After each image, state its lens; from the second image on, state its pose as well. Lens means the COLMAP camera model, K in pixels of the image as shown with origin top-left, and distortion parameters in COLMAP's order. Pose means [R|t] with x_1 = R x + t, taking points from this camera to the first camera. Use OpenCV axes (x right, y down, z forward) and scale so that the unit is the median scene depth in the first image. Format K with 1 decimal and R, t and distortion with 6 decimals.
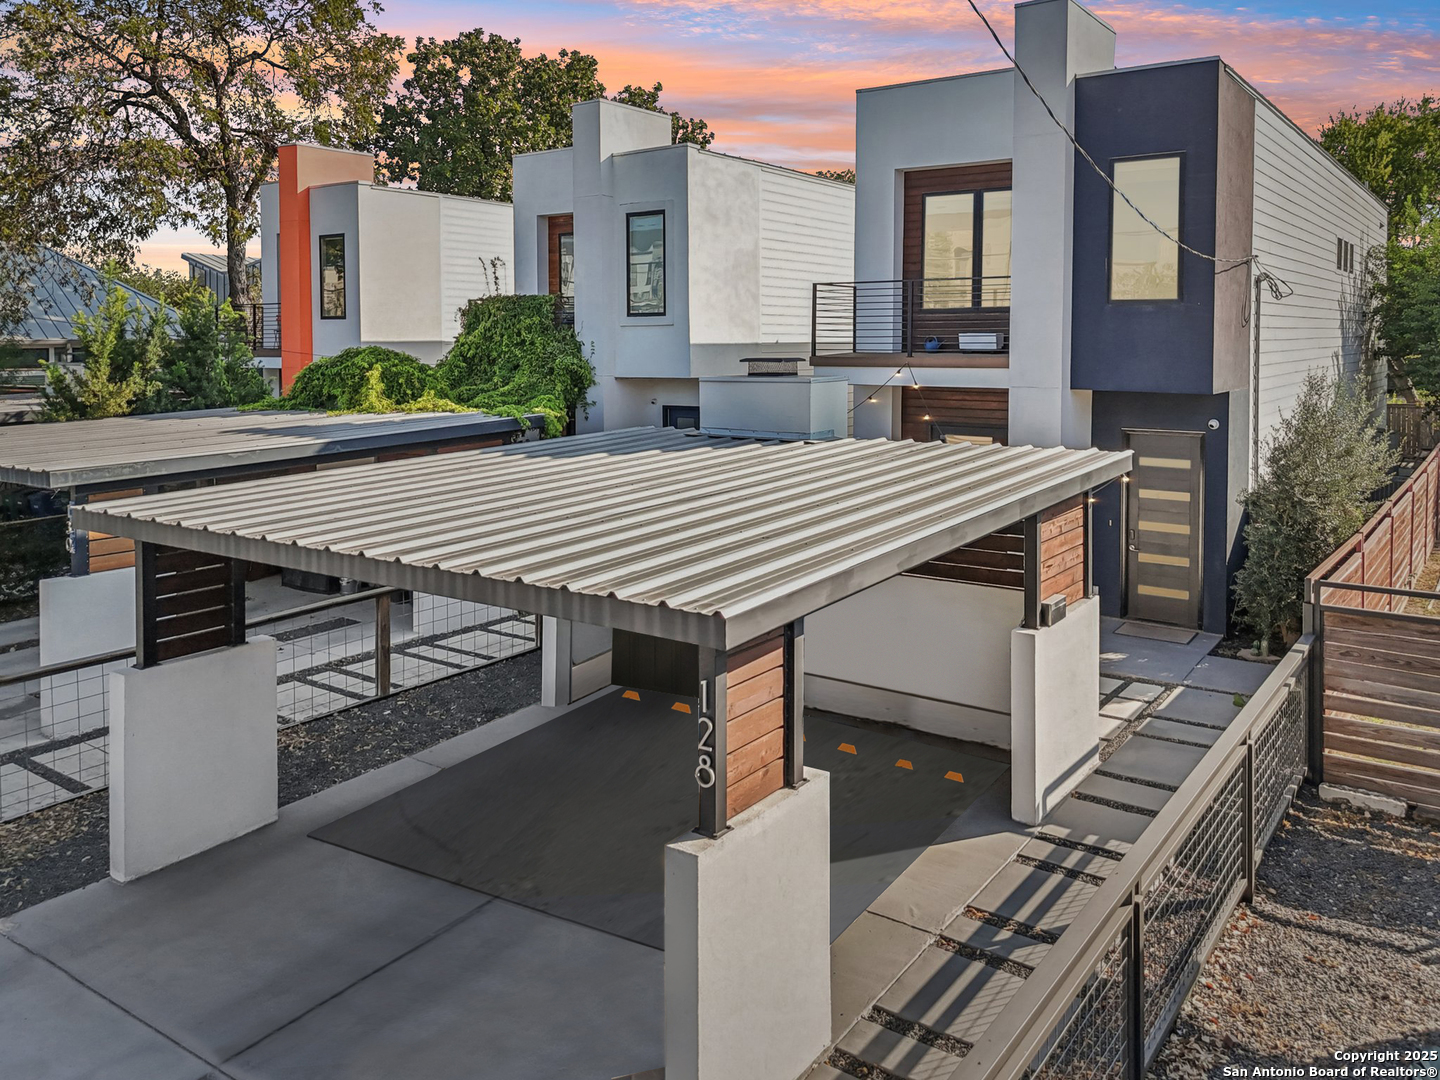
lens RADIAL K [[1118.8, 0, 720.8], [0, 1118.8, 378.8], [0, 0, 1]] dist [0.013534, 0.004930]
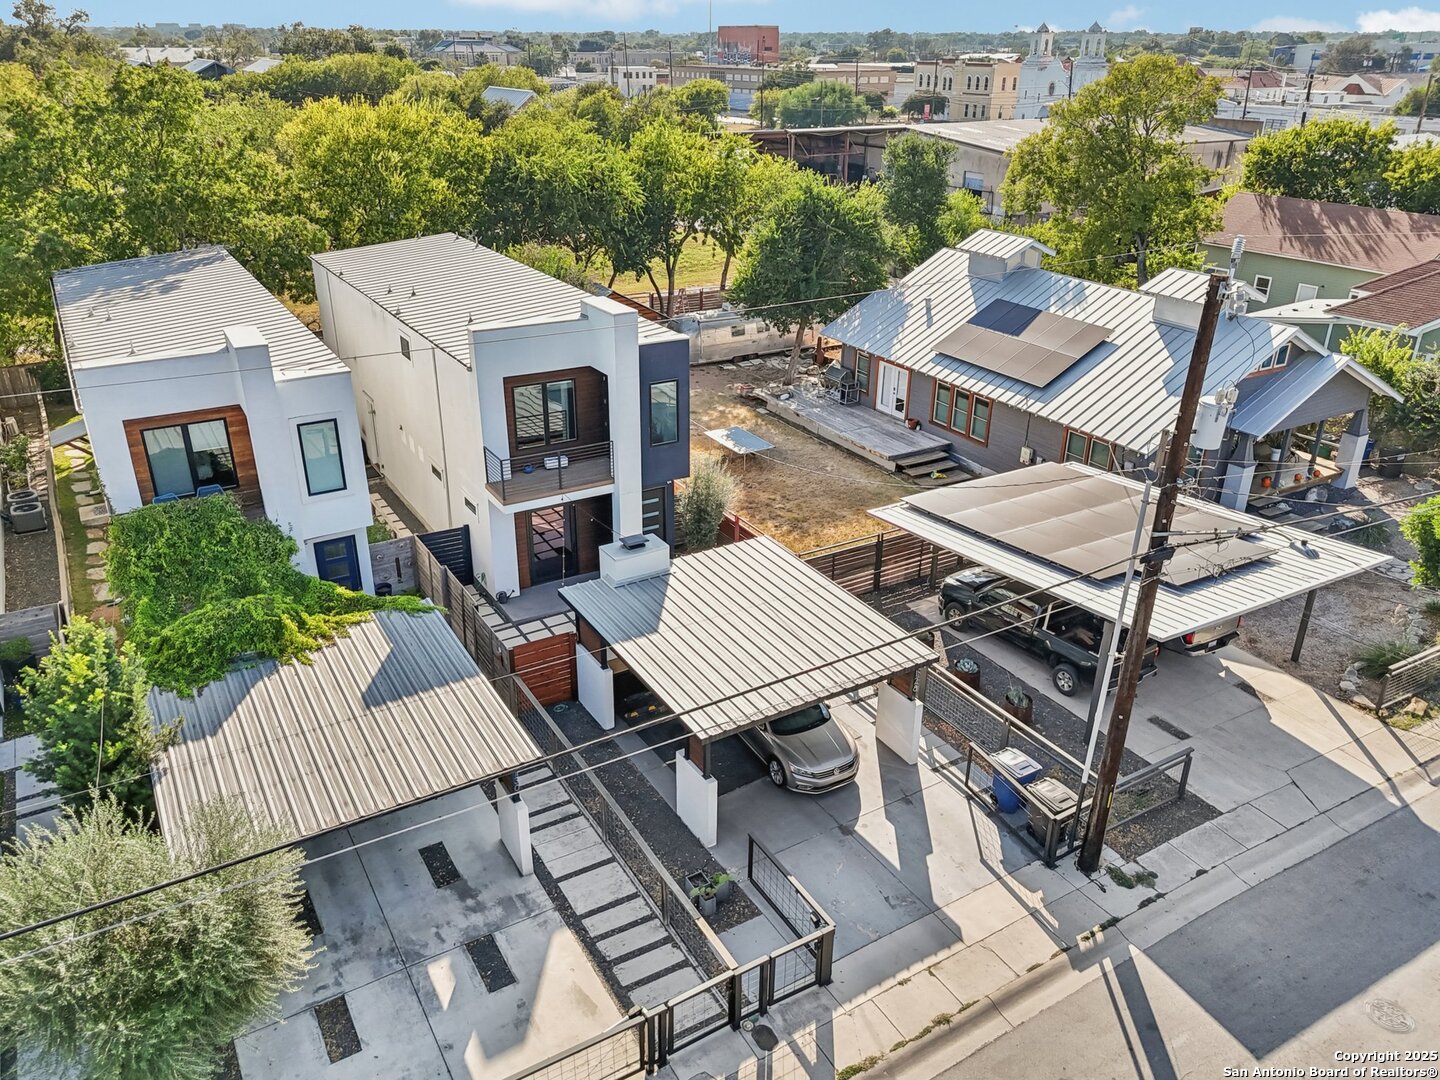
lens RADIAL K [[1076.7, 0, 720.0], [0, 1076.7, 540.0], [0, 0, 1]] dist [0.068272, -0.057645]
pose [[0.401491, -0.376704, 0.834804, -1.138659], [0.021093, 0.915057, 0.402774, -0.598817], [-0.915620, -0.144102, 0.375333, 0.055474]]
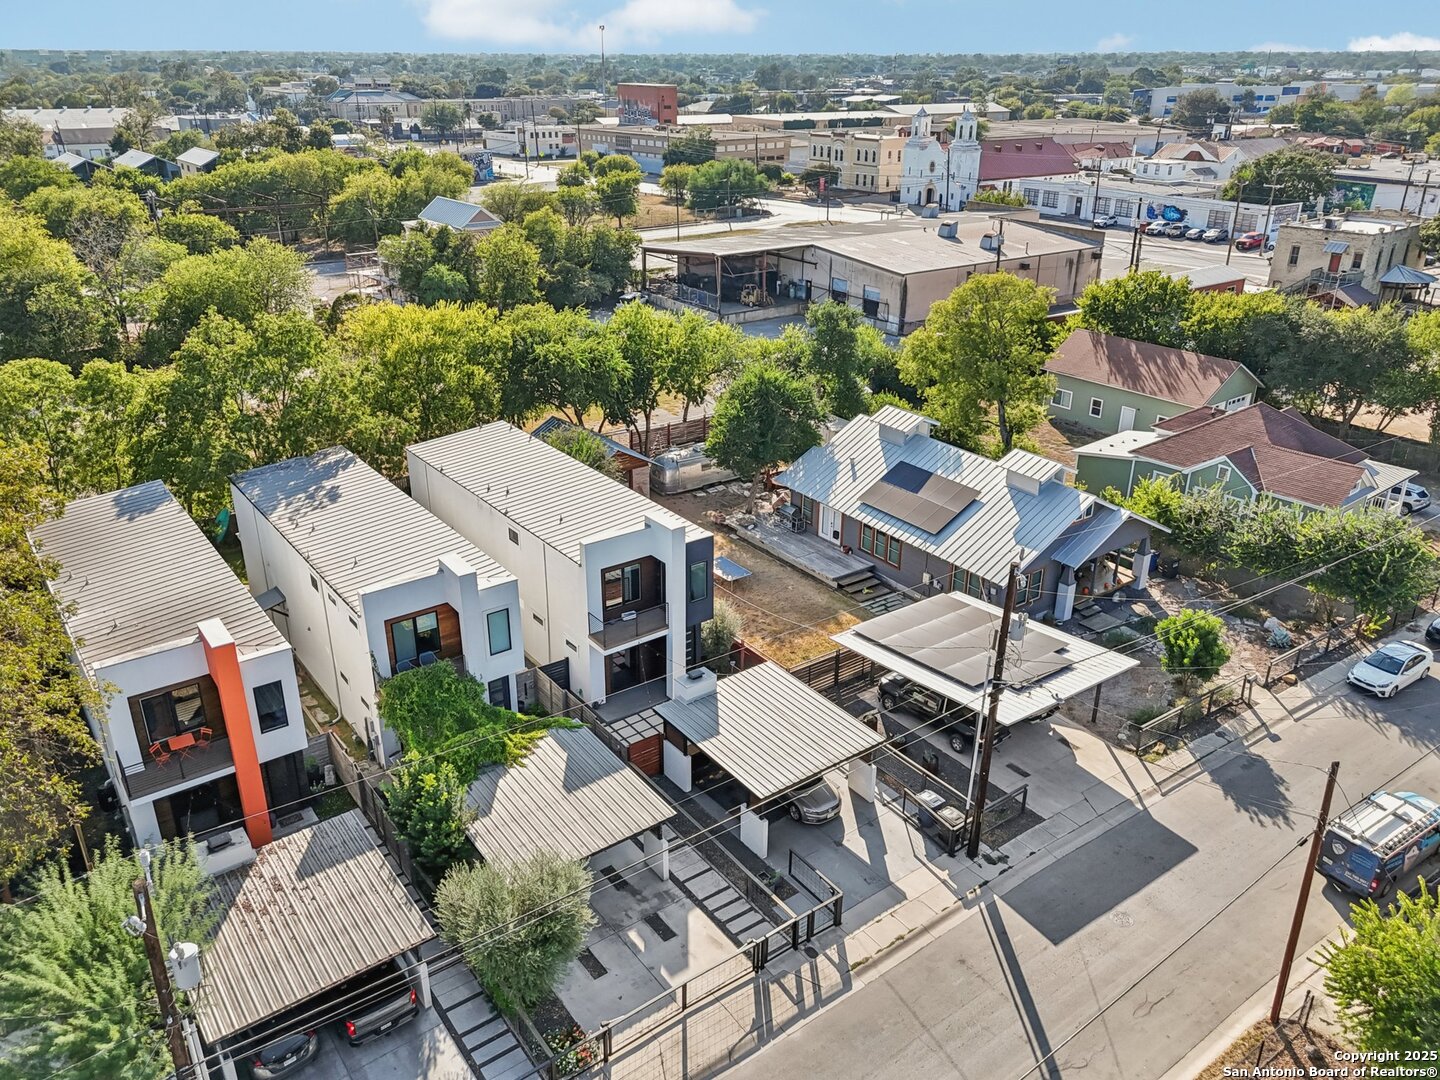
lens RADIAL K [[1087.7, 0, 720.0], [0, 1087.7, 540.0], [0, 0, 1]] dist [0.084075, -0.097019]
pose [[0.311674, -0.376963, 0.872215, -1.944364], [0.026812, 0.921062, 0.388493, -1.223803], [-0.949811, -0.097697, 0.297178, -0.029617]]
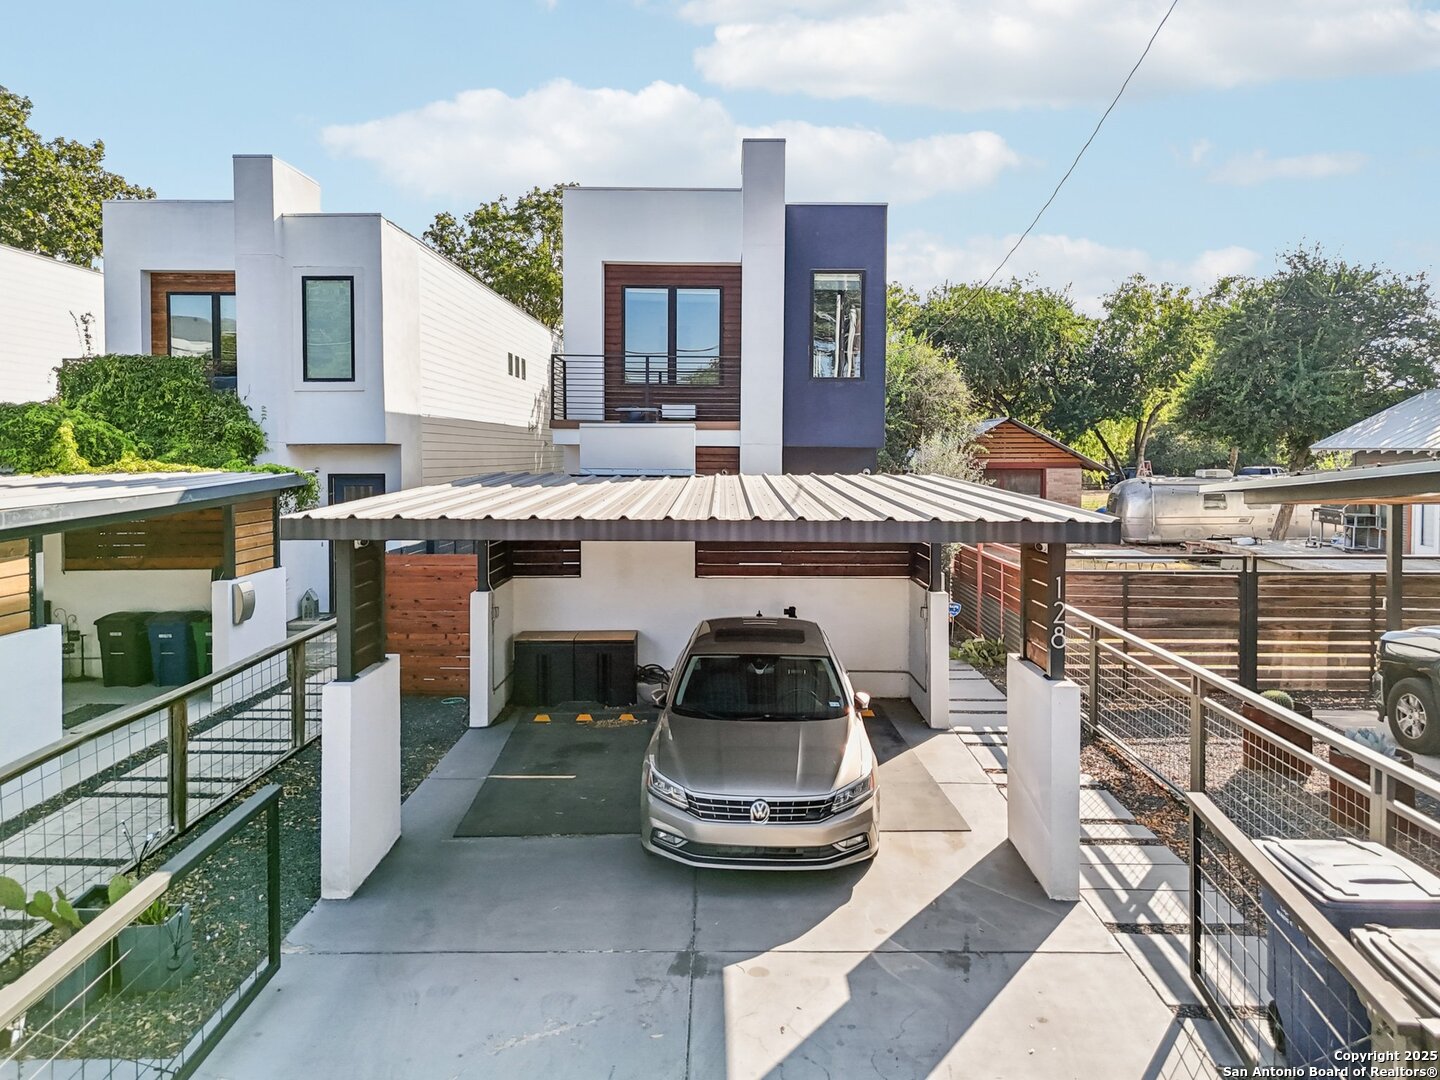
lens RADIAL K [[1078.2, 0, 726.3], [0, 1078.2, 456.1], [0, 0, 1]] dist [0.067772, -0.124749]
pose [[0.816515, 0.003083, 0.577315, -0.376327], [0.013078, 0.999630, -0.023834, 0.041641], [-0.577175, 0.027011, 0.816173, 0.018754]]
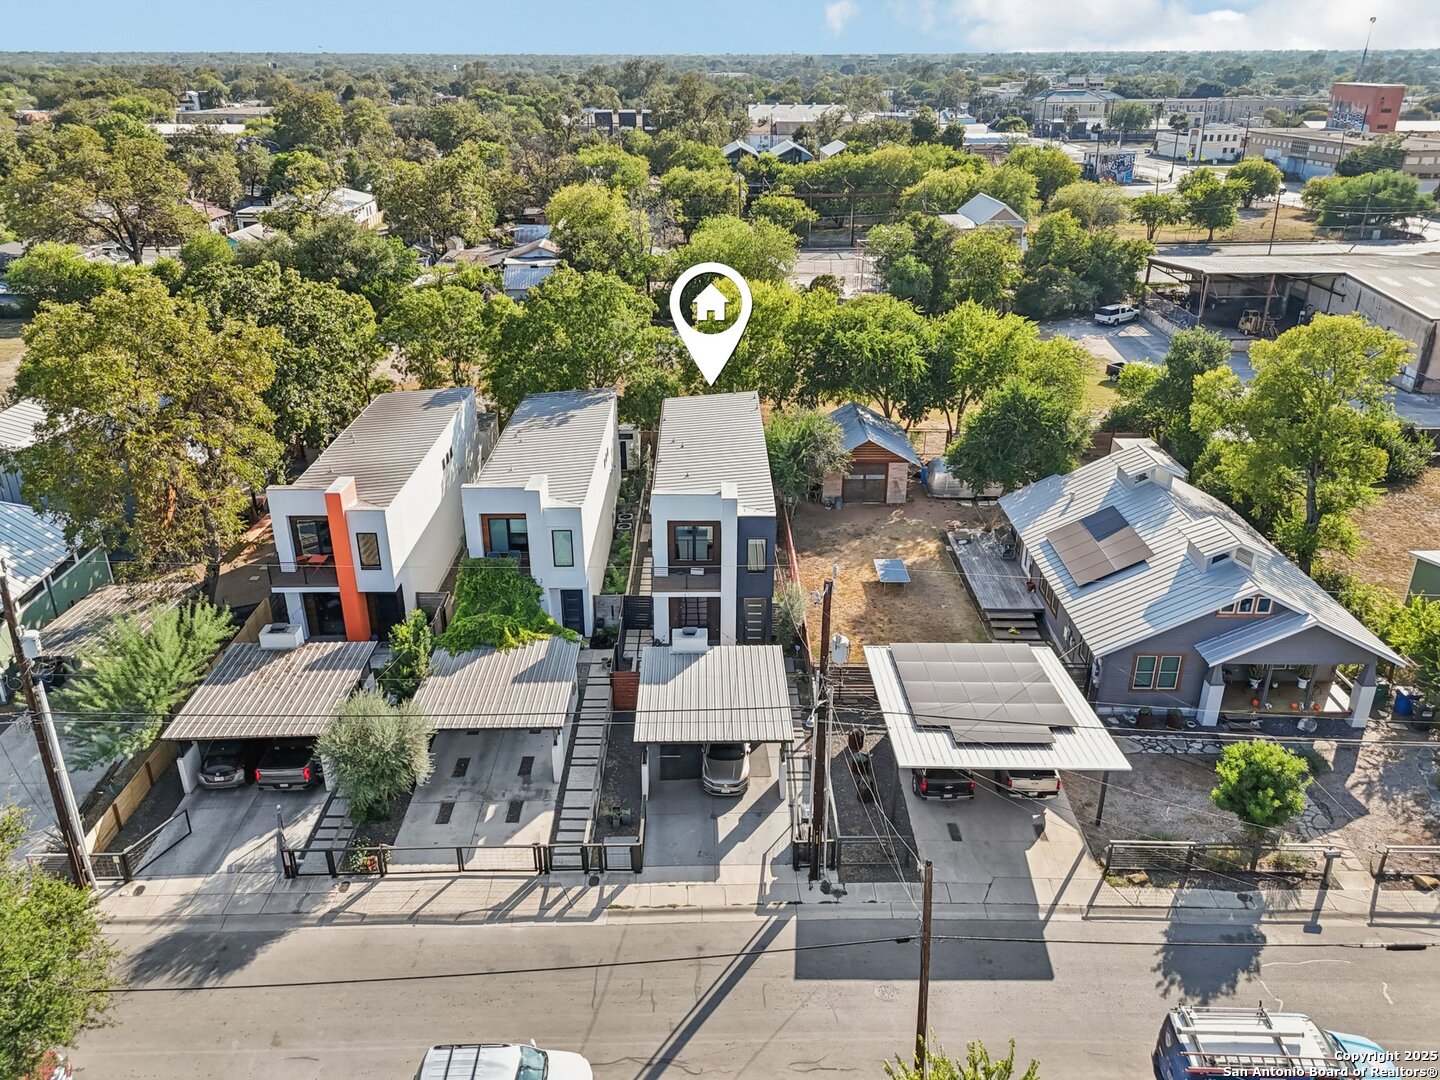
lens RADIAL K [[1084.0, 0, 717.3], [0, 1084.0, 535.7], [0, 0, 1]] dist [0.072736, -0.071874]
pose [[0.809471, -0.230171, 0.540165, -1.258654], [0.013208, 0.926867, 0.375157, -1.193233], [-0.587011, -0.296544, 0.753312, -1.210787]]
